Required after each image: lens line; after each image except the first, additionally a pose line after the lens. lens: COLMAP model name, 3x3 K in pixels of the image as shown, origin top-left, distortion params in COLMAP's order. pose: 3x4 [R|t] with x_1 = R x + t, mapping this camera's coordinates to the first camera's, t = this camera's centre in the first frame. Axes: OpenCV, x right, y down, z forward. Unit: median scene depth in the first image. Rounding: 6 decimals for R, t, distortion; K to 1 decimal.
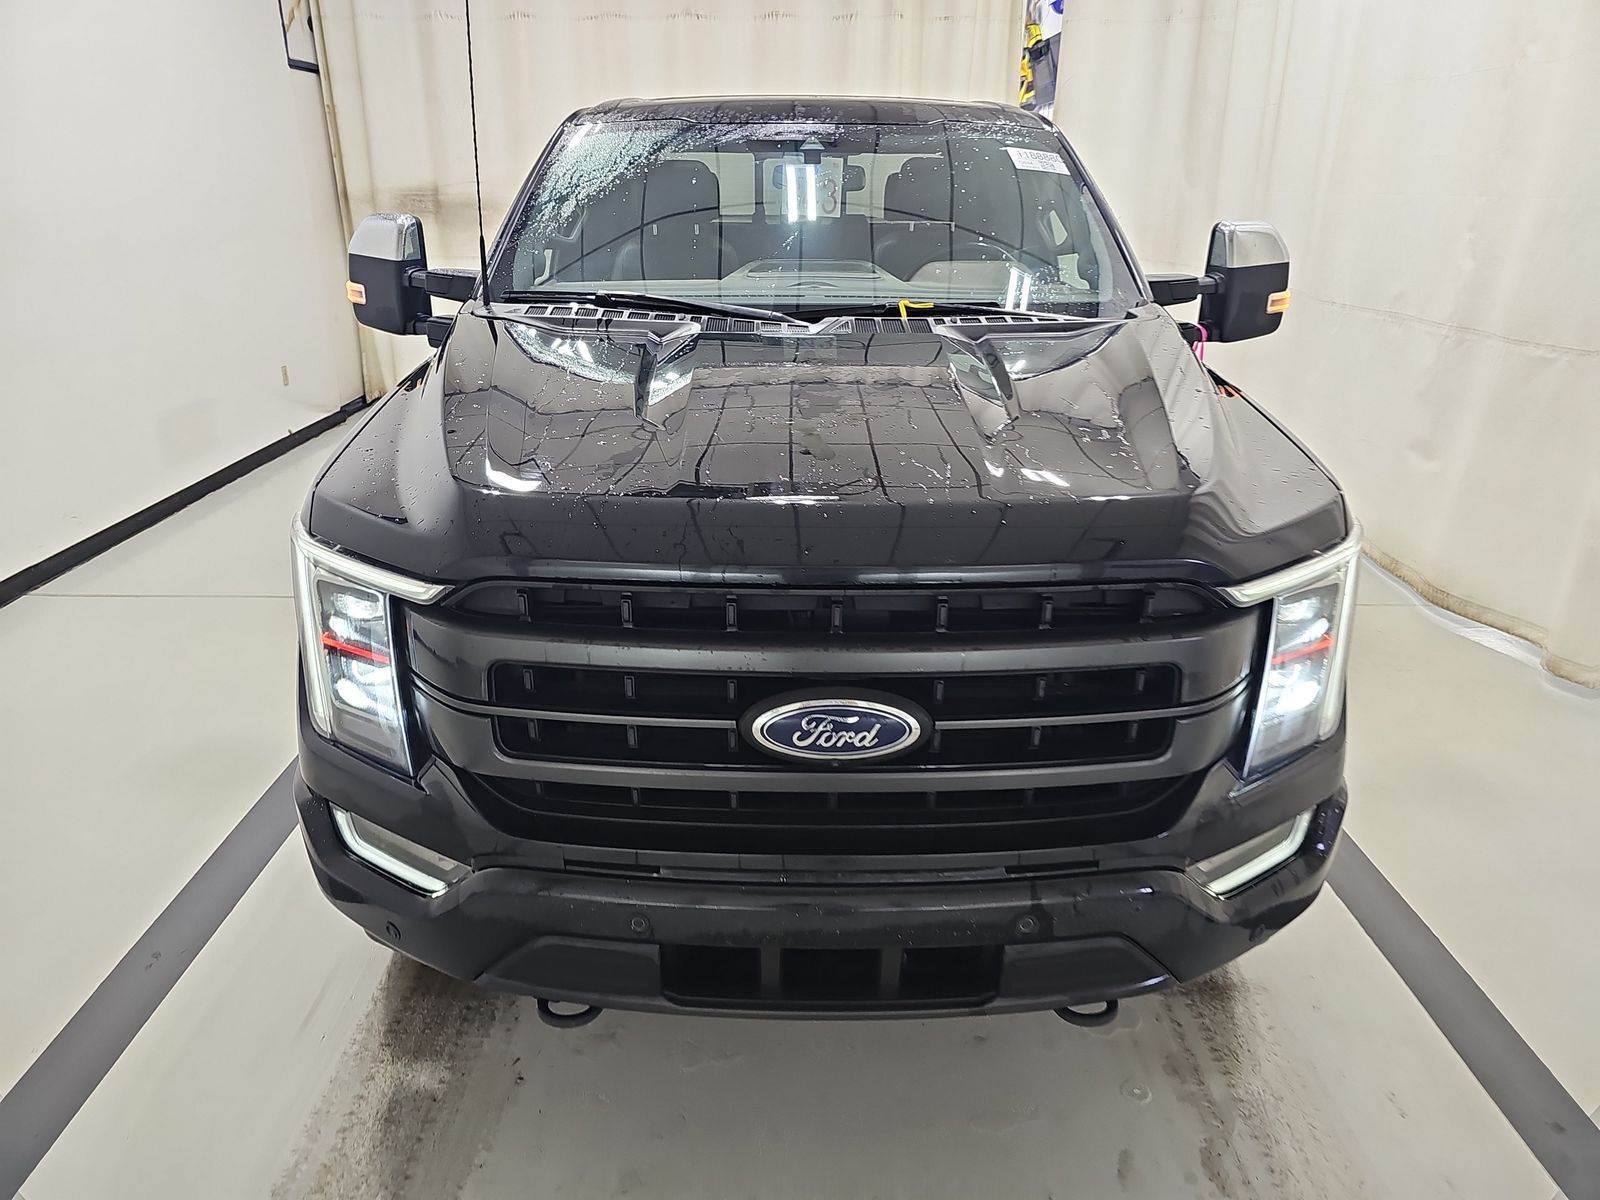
lens RADIAL K [[1069.4, 0, 810.5], [0, 1069.4, 604.7], [0, 0, 1]] dist [0.020785, -0.014632]
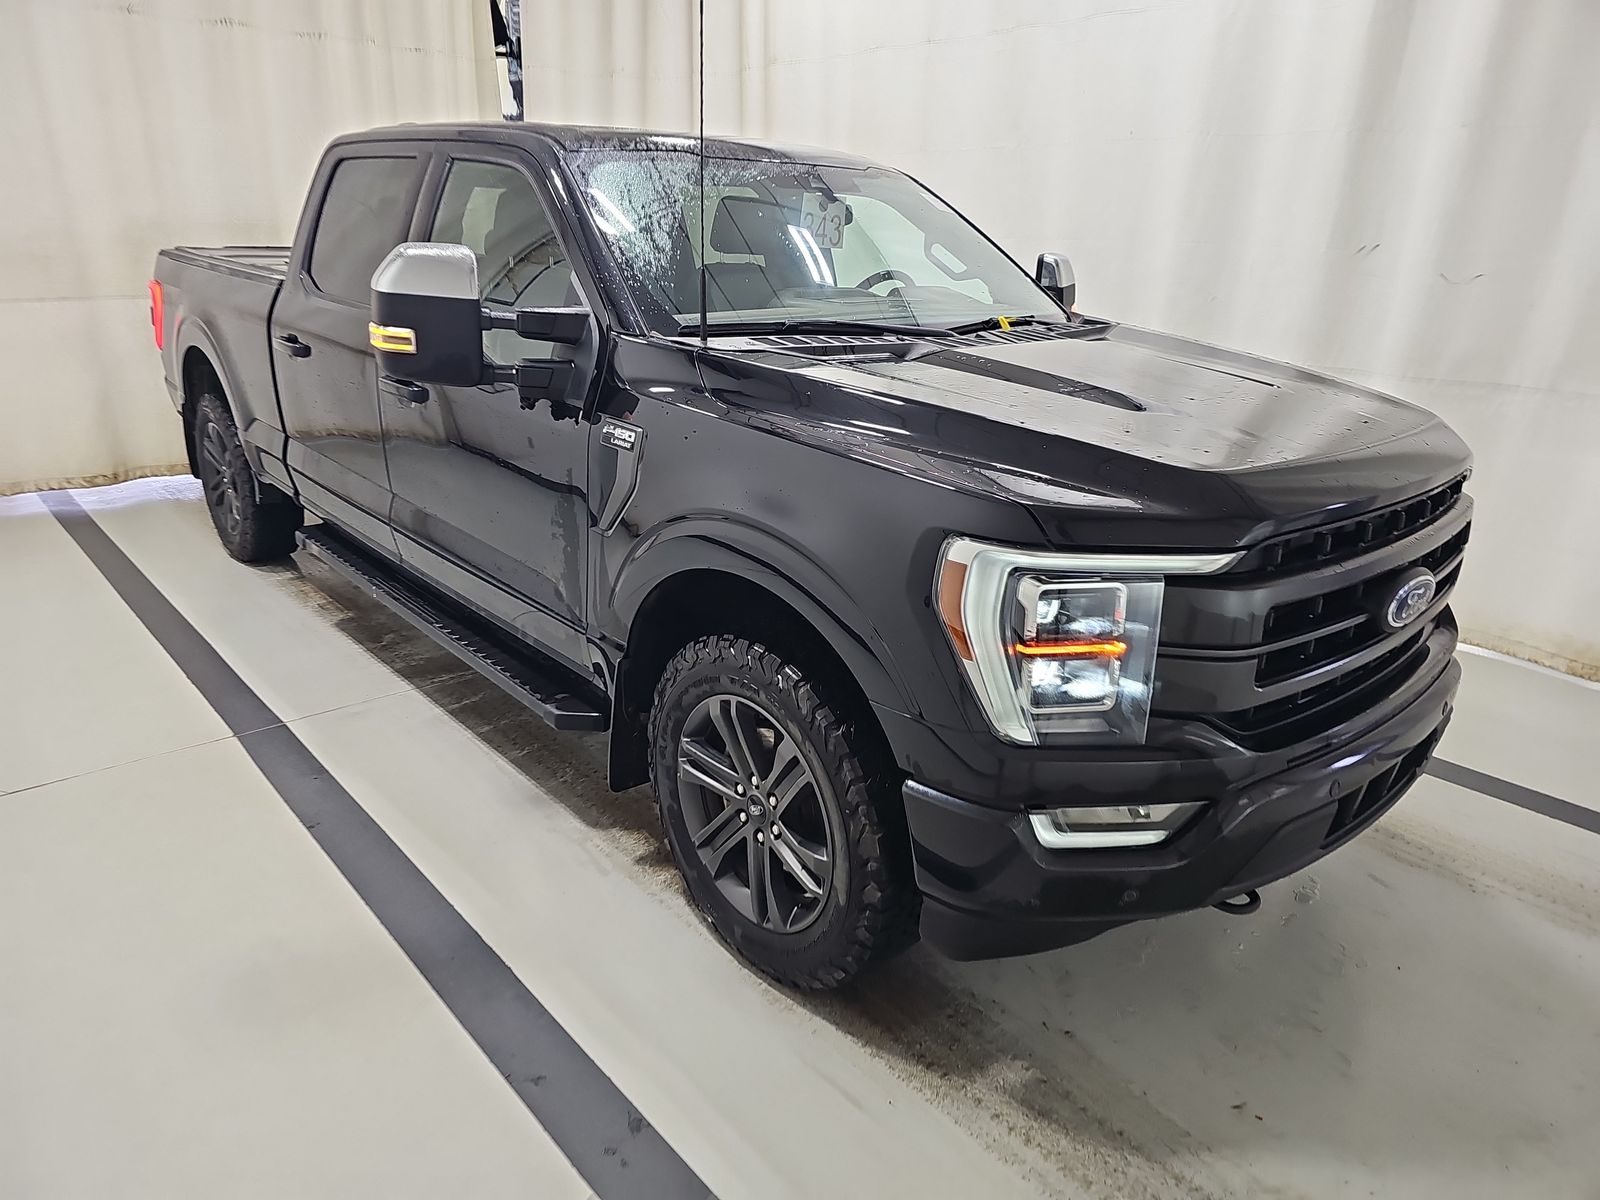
lens RADIAL K [[1057.6, 0, 793.1], [0, 1057.6, 596.1], [0, 0, 1]] dist [0.008666, -0.002526]
pose [[0.757207, -0.205037, 0.620160, -1.072111], [0.224938, 0.973233, 0.047123, -0.101797], [-0.613222, 0.103816, 0.783059, 0.293090]]
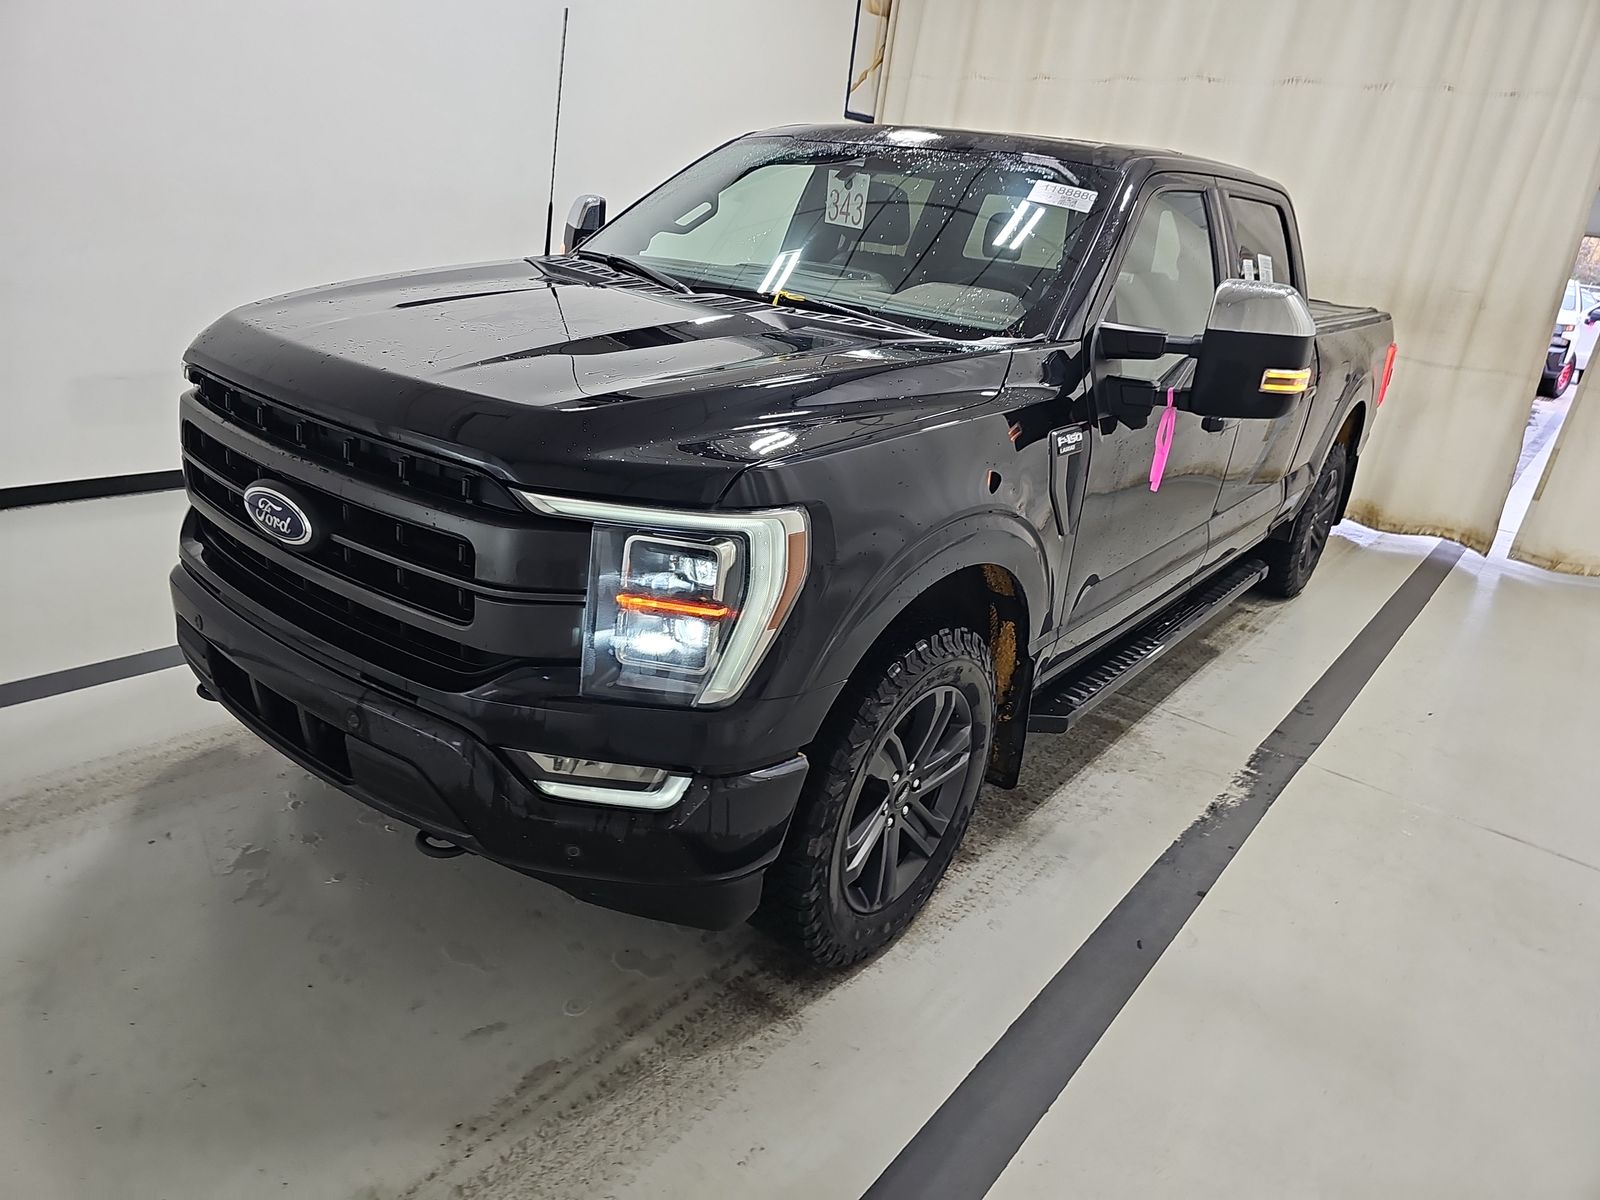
lens RADIAL K [[1069.4, 0, 756.3], [0, 1069.4, 608.3], [0, 0, 1]] dist [0.020785, -0.014632]
pose [[0.773682, 0.297902, -0.559170, 0.935895], [-0.331275, 0.942518, 0.043773, -0.023274], [0.540068, 0.151373, 0.827897, 0.162911]]
